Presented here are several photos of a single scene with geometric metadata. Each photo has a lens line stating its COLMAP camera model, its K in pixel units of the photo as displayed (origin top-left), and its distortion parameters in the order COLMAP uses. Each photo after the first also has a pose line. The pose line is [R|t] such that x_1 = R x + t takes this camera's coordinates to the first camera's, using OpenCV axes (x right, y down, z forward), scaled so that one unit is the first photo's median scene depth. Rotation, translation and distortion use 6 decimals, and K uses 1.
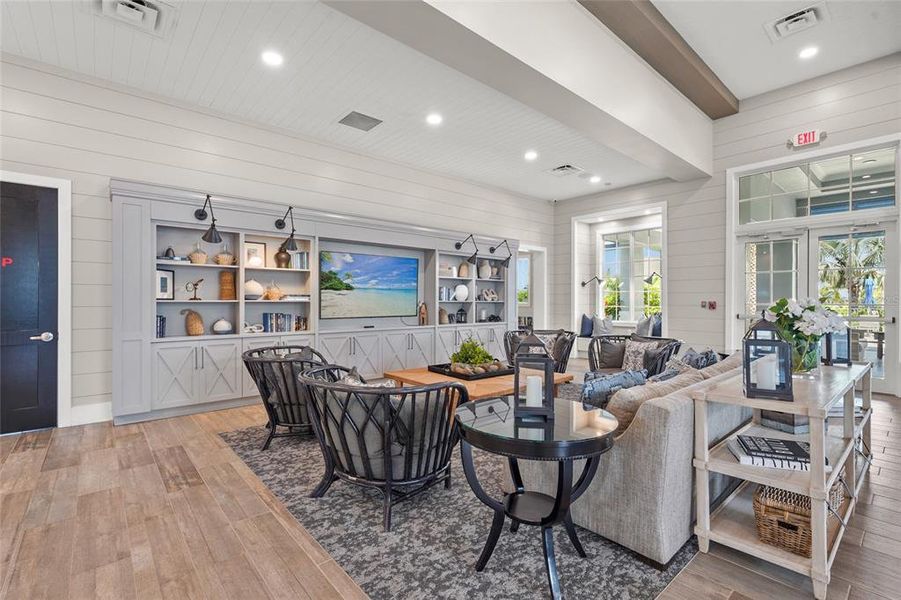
lens RADIAL K [[405.3, 0, 451.7], [0, 405.3, 303.9], [0, 0, 1]] dist [-0.001976, 0.001213]
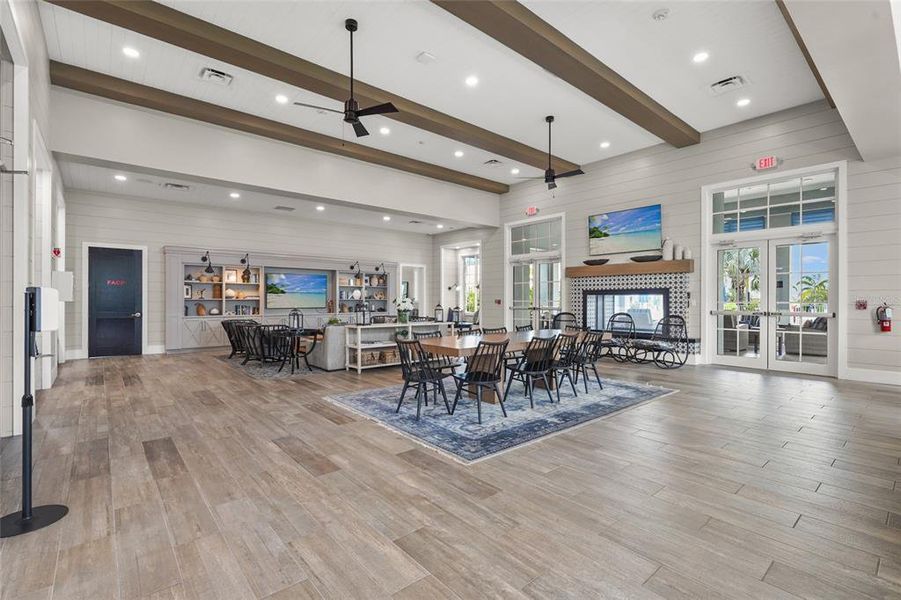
lens RADIAL K [[405.3, 0, 450.6], [0, 405.3, 302.4], [0, 0, 1]] dist [-0.001976, 0.001213]
pose [[0.999976, -0.000300, -0.006966, 0.625510], [0.000301, 1.000000, 0.000098, 0.008863], [0.006966, -0.000100, 0.999976, -1.015385]]
